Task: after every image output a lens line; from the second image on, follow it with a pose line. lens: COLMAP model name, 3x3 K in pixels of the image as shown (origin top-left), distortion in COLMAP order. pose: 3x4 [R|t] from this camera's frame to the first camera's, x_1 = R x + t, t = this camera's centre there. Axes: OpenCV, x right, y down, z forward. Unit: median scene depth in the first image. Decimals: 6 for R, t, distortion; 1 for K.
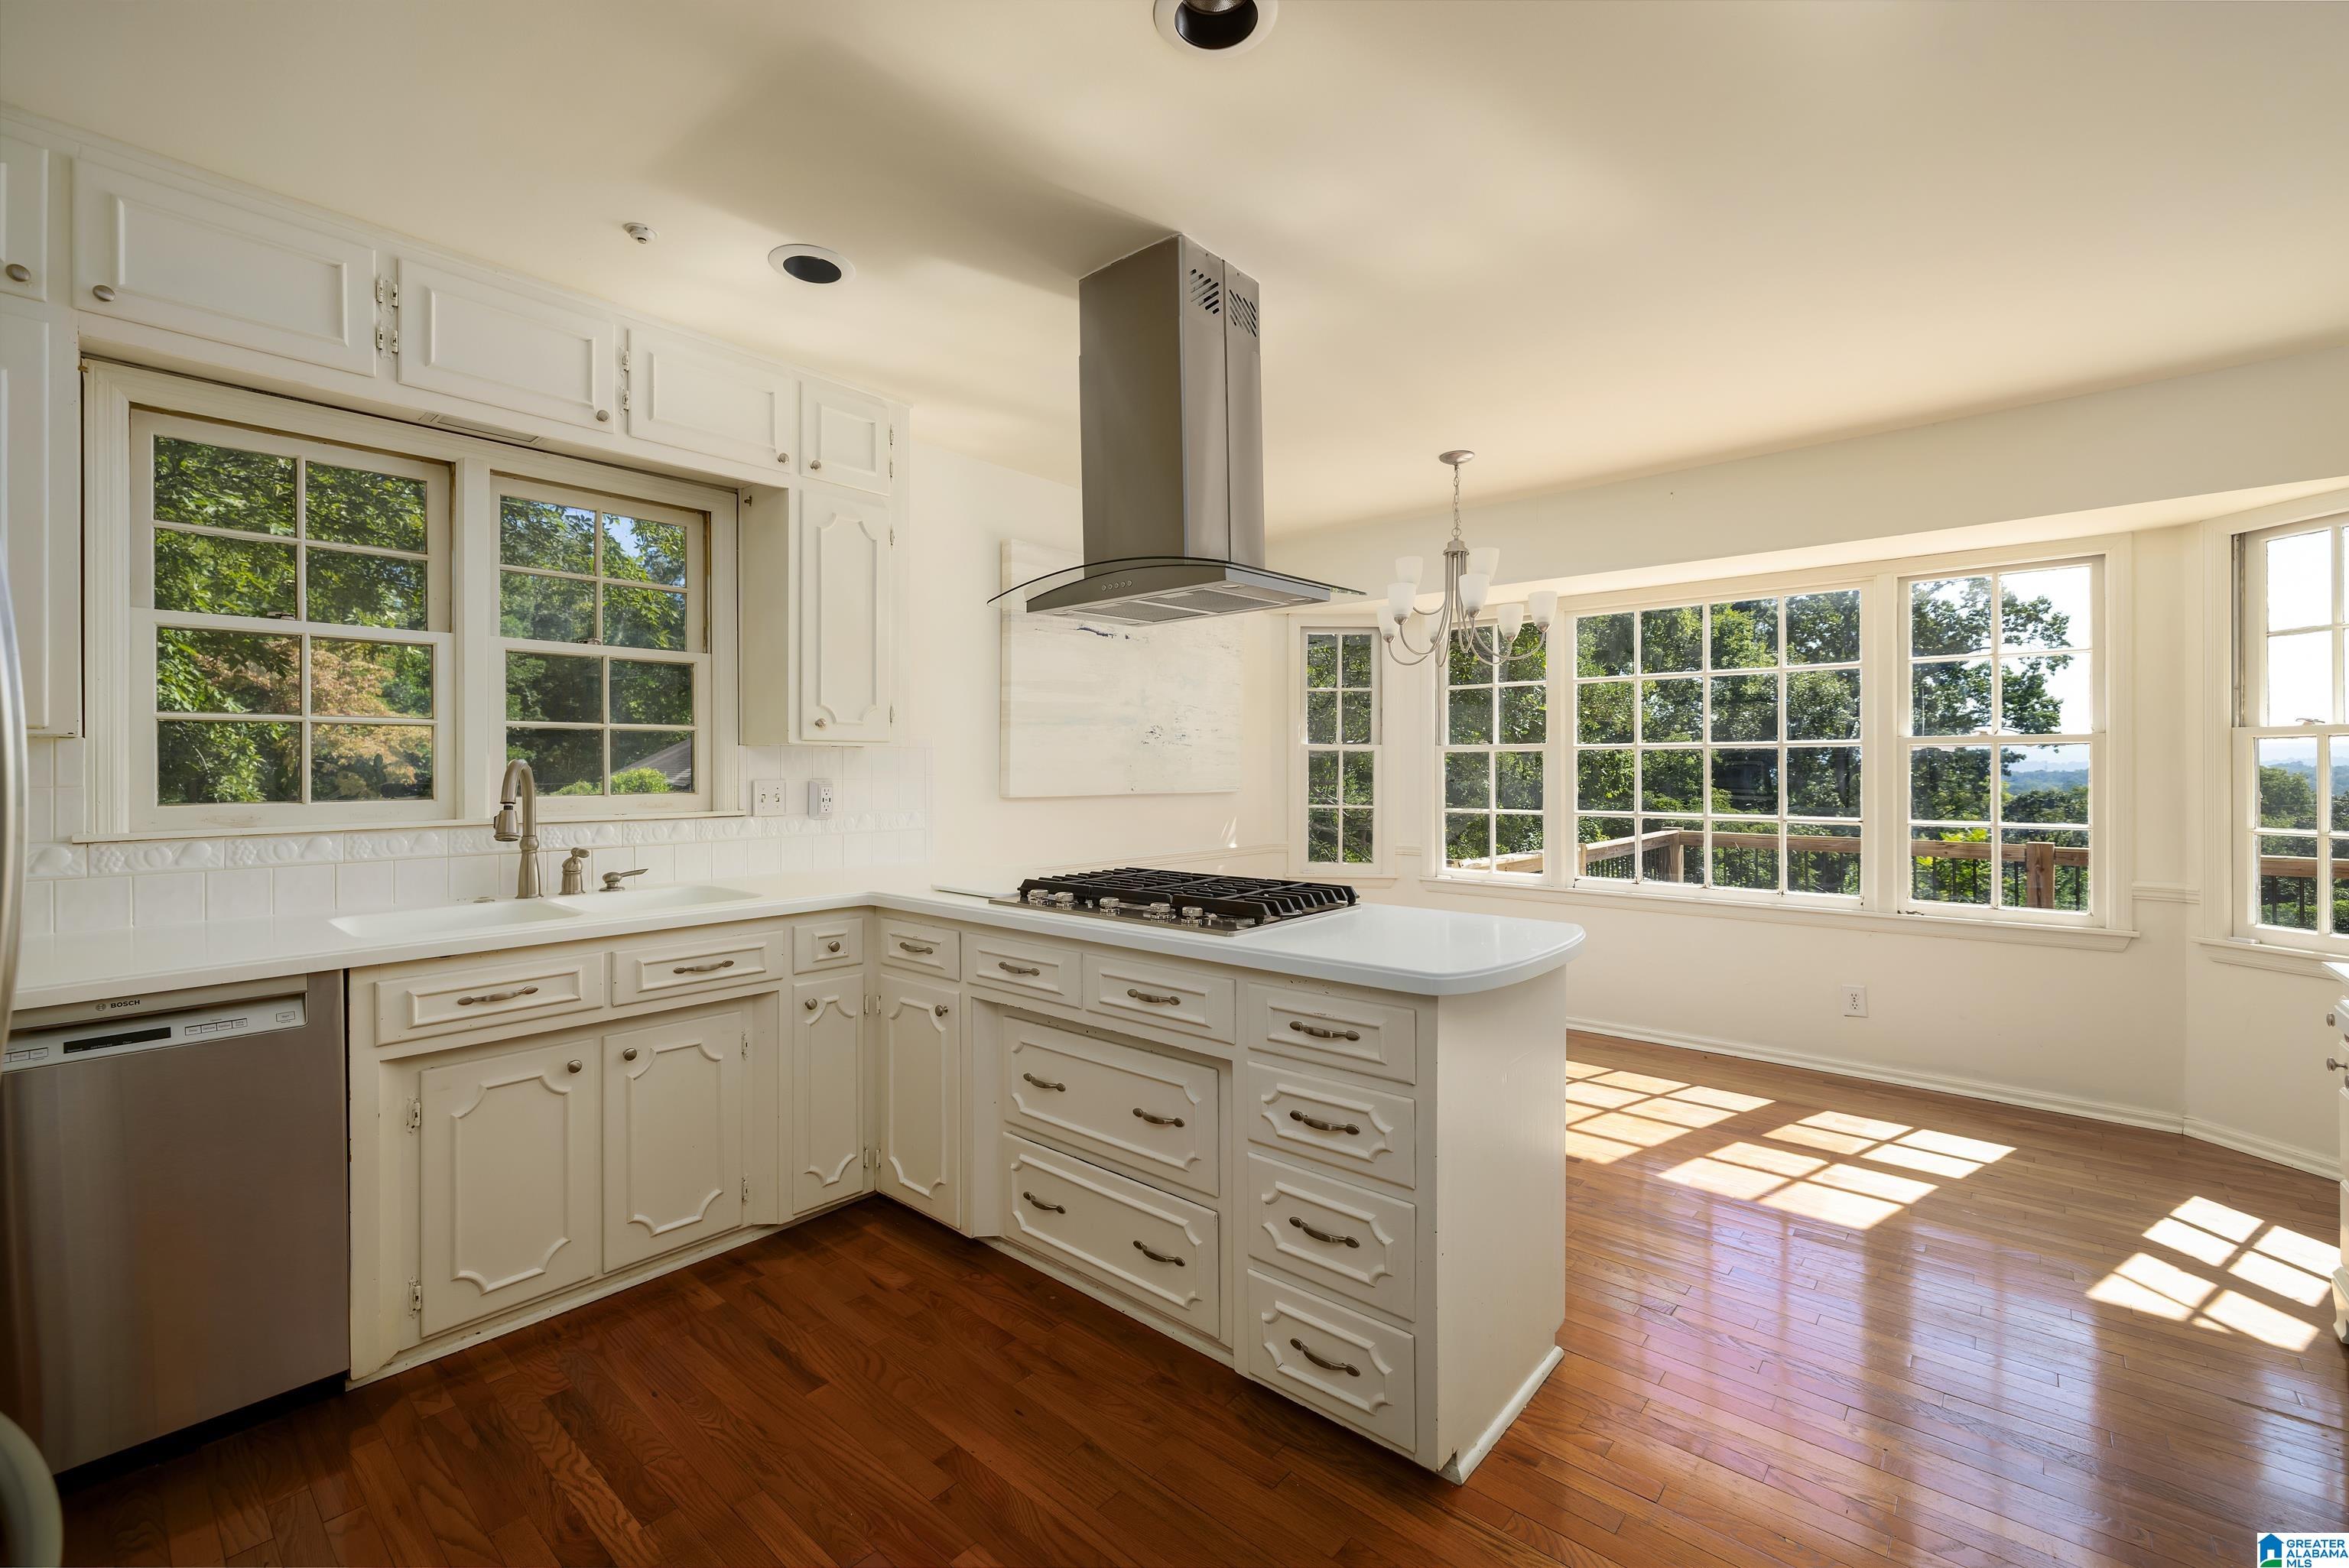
lens RADIAL K [[989.8, 0, 1165.9], [0, 989.8, 772.3], [0, 0, 1]] dist [-0.006761, -0.000894]
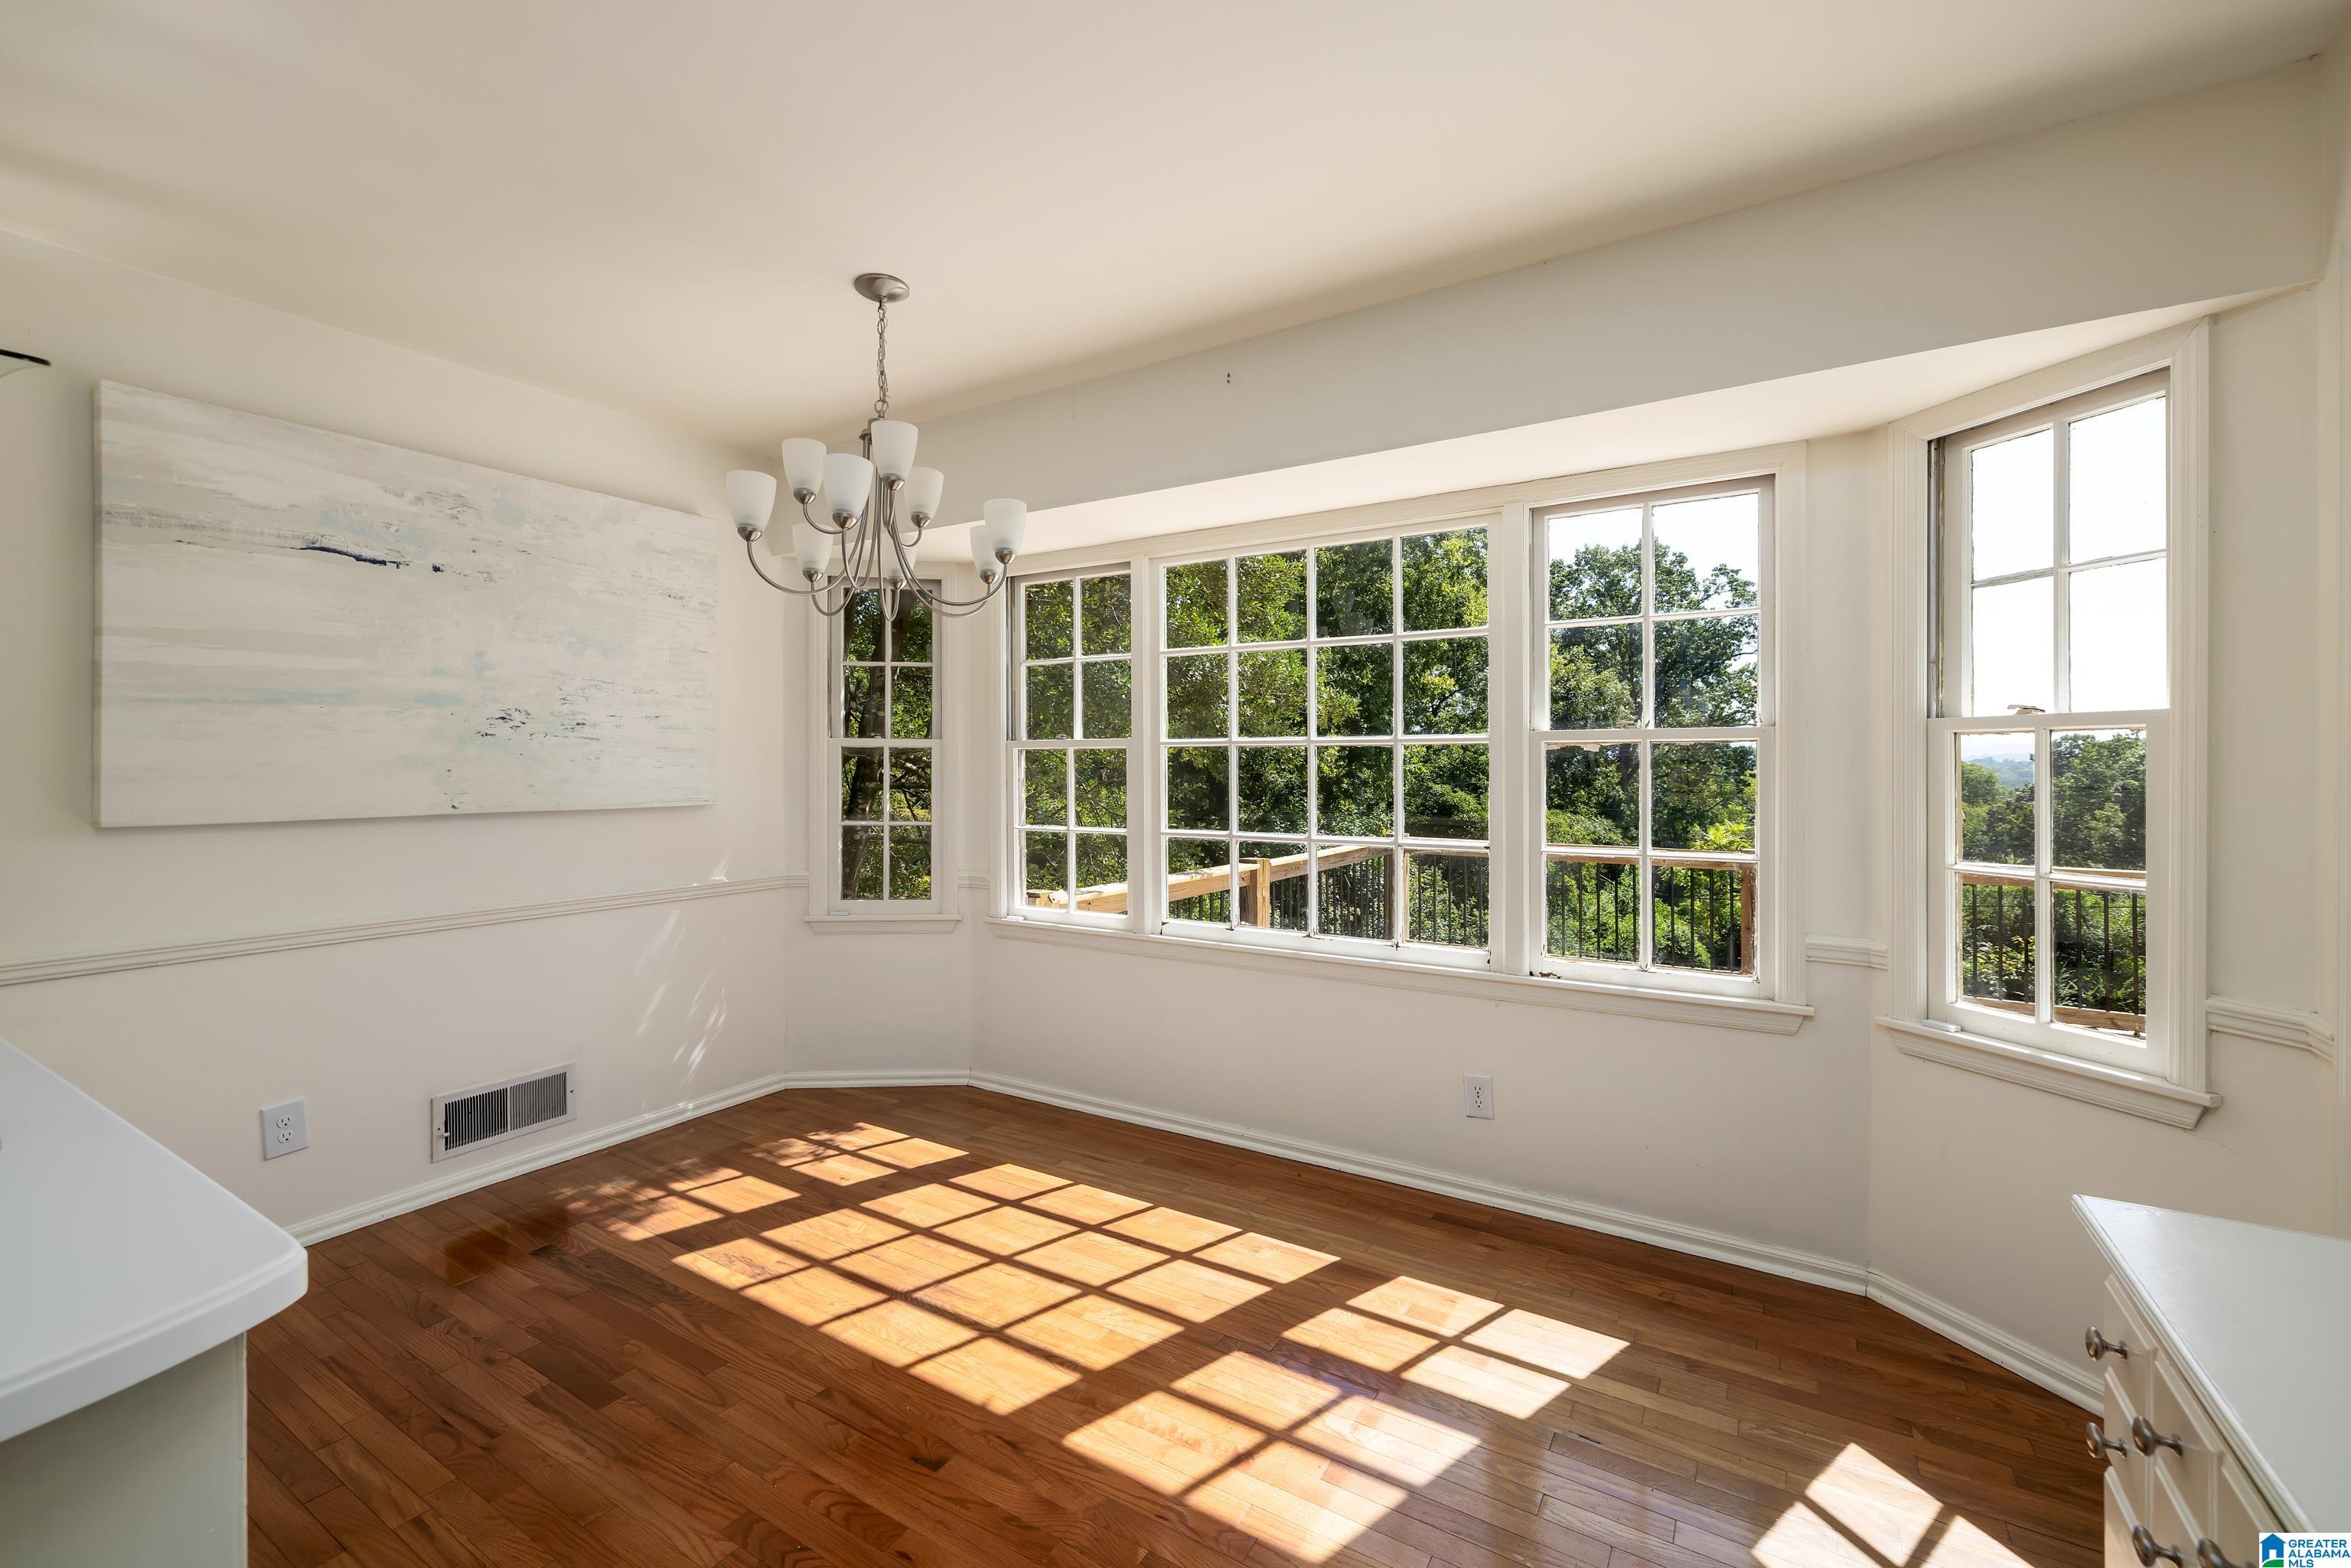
lens RADIAL K [[1035.6, 0, 1184.1], [0, 1035.6, 778.5], [0, 0, 1]] dist [0.021799, -0.000096]
pose [[0.989896, -0.001774, 0.141786, 0.528588], [-0.000004, 0.999921, 0.012544, -0.014473], [-0.141797, -0.012417, 0.989818, 0.388436]]
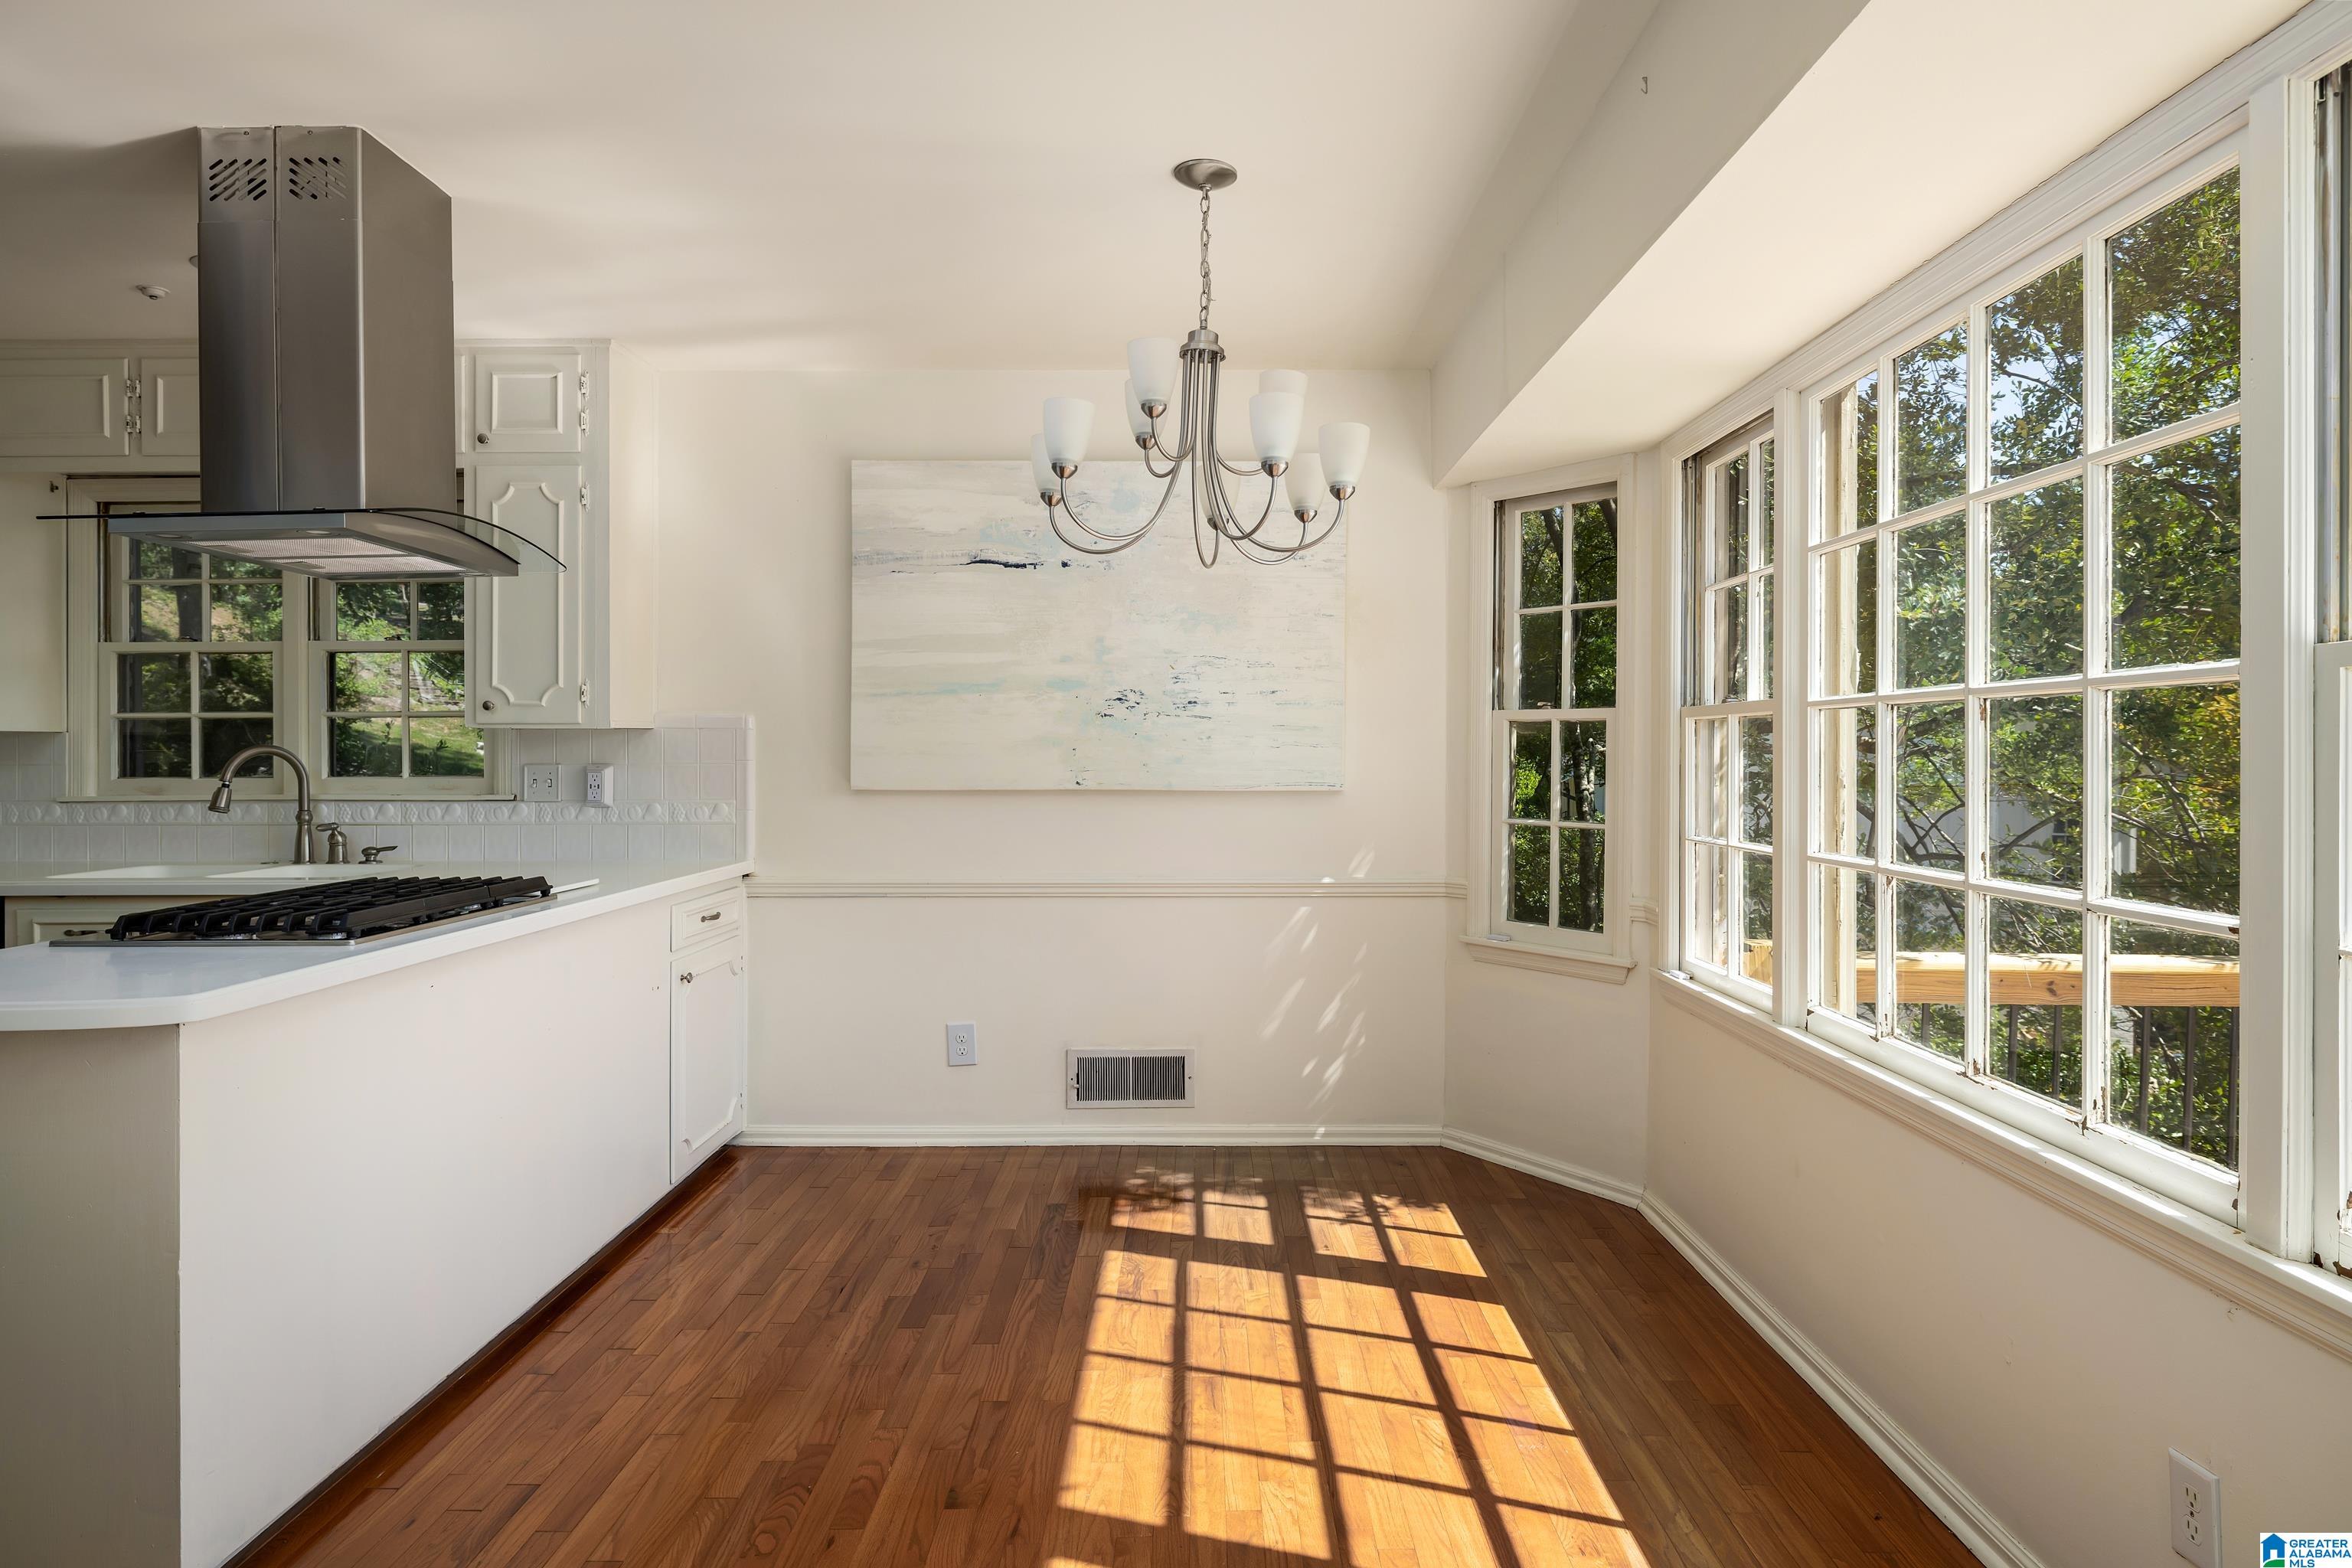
lens RADIAL K [[1393.8, 0, 1124.3], [0, 1393.8, 785.5], [0, 0, 1]] dist [0.077246, -0.001645]
pose [[0.621460, 0.021352, -0.783155, 1.170949], [-0.001151, 0.999652, 0.026341, -0.010127], [0.783445, -0.015469, 0.621269, 0.633136]]
